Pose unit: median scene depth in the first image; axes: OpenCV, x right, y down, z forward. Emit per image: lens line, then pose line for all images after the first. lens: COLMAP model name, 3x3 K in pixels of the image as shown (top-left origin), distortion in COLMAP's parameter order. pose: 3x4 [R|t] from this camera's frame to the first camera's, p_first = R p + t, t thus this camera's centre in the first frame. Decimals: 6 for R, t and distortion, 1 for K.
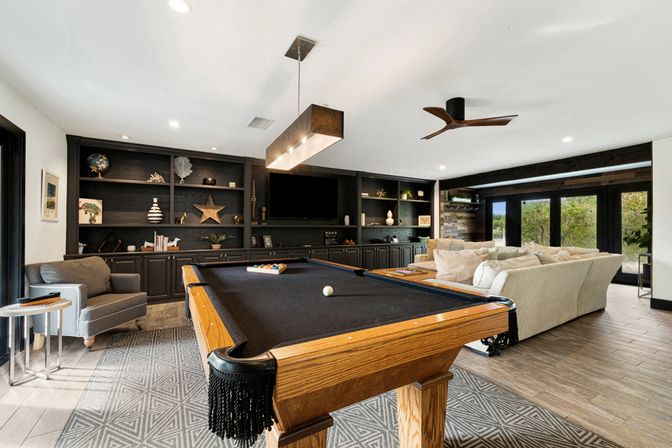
lens RADIAL K [[287.1, 0, 333.8], [0, 287.1, 226.0], [0, 0, 1]] dist [0.001708, -0.000019]
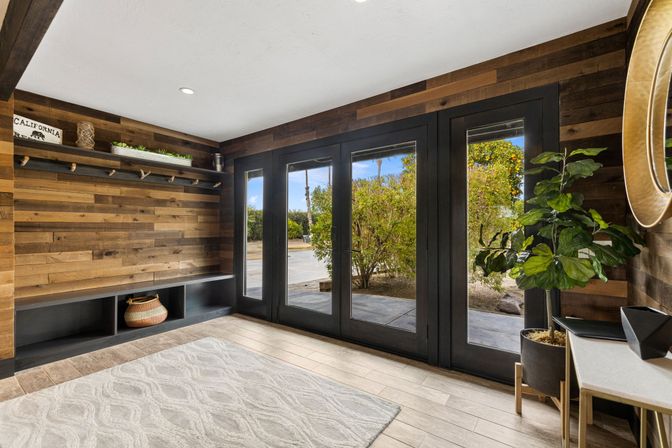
lens RADIAL K [[287.1, 0, 336.6], [0, 287.1, 225.4], [0, 0, 1]] dist [0.001708, -0.000019]
pose [[0.908839, -0.001304, 0.417144, 0.493486], [0.000095, 0.999996, 0.002919, 0.003558], [-0.417146, -0.002613, 0.908836, 0.521214]]
